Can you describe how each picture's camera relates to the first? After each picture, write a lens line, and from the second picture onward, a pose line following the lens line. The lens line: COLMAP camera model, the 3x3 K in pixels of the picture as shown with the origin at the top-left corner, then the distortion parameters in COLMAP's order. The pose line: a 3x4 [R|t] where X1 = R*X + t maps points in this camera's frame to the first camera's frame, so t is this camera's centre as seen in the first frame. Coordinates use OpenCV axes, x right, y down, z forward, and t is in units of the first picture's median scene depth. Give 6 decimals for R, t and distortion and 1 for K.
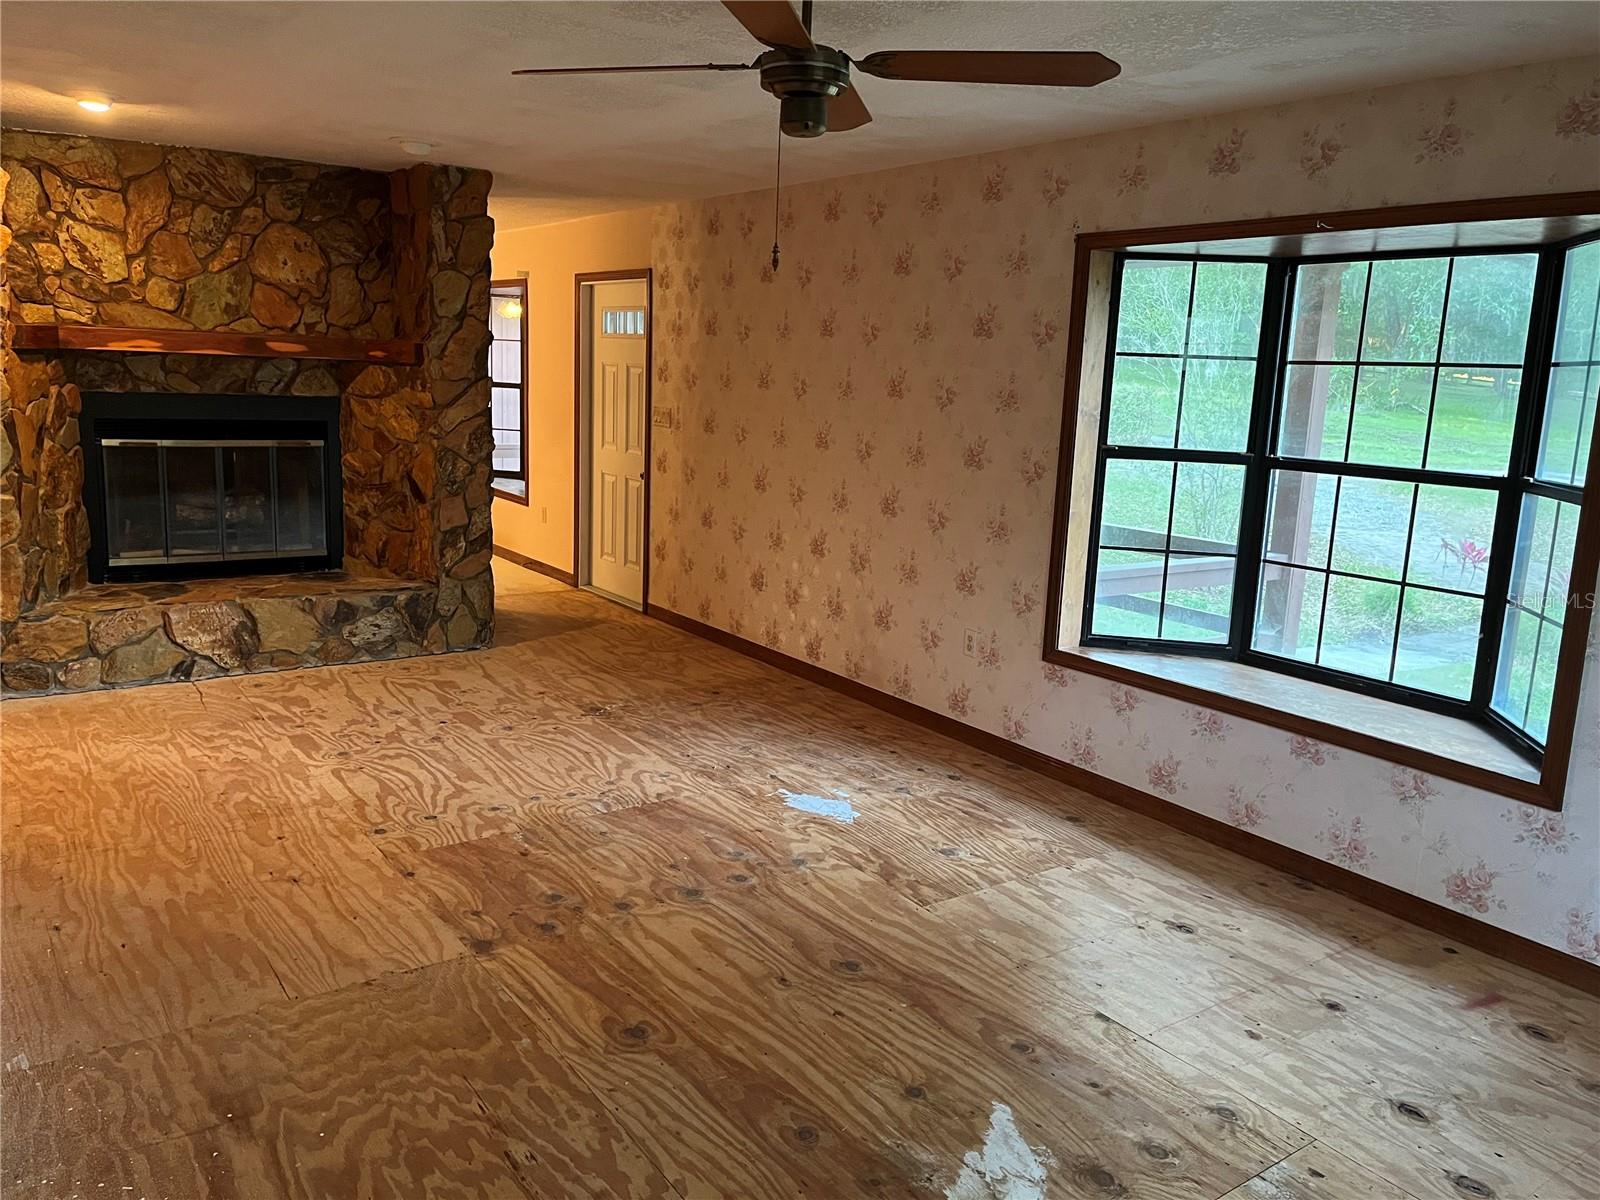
lens RADIAL K [[1211.4, 0, 800.0], [0, 1211.4, 600.0], [0, 0, 1]] dist [0.071407, -0.093961]
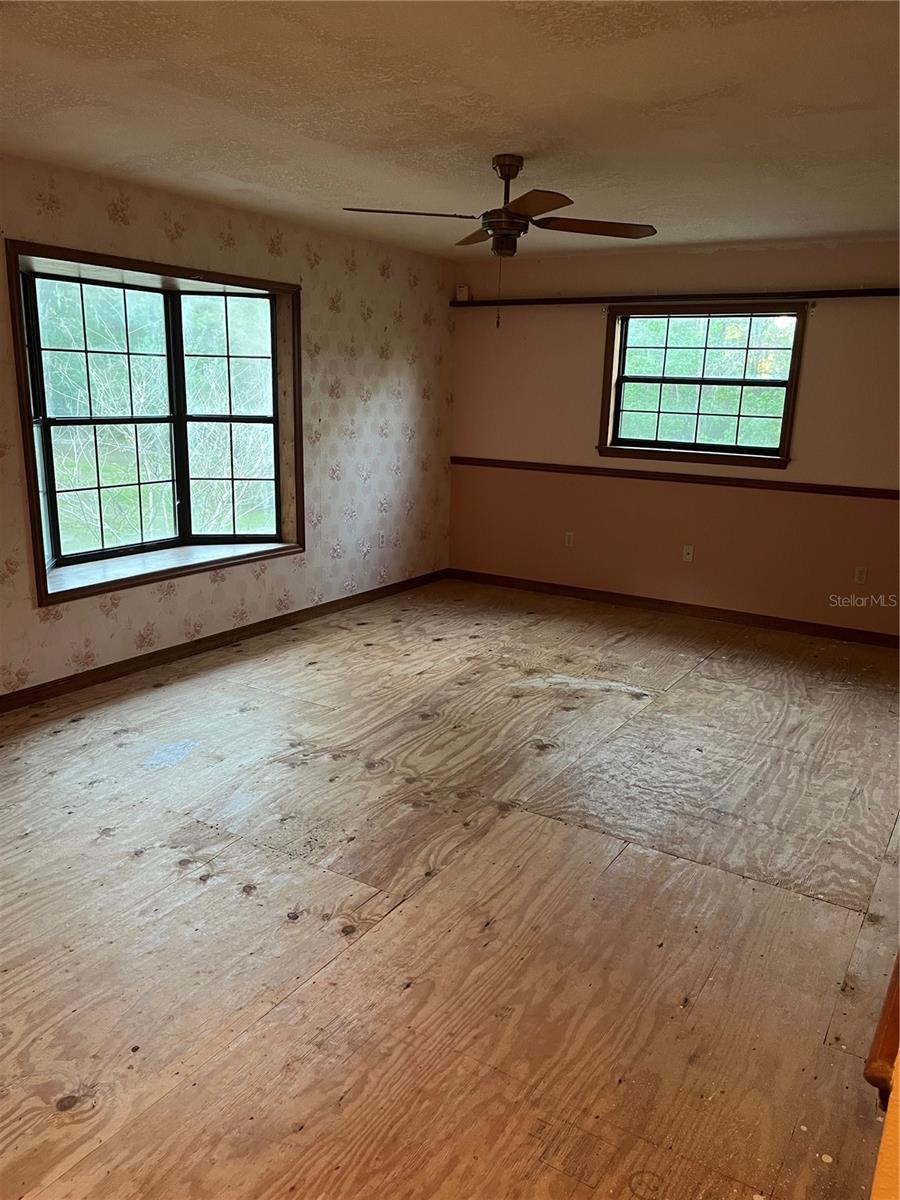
lens RADIAL K [[915.9, 0, 448.6], [0, 915.9, 641.7], [0, 0, 1]] dist [0.072219, -0.111008]
pose [[-0.398138, -0.298871, 0.867273, -1.024674], [0.127614, 0.918197, 0.375004, -0.282301], [-0.908406, 0.259980, -0.327429, 1.262764]]
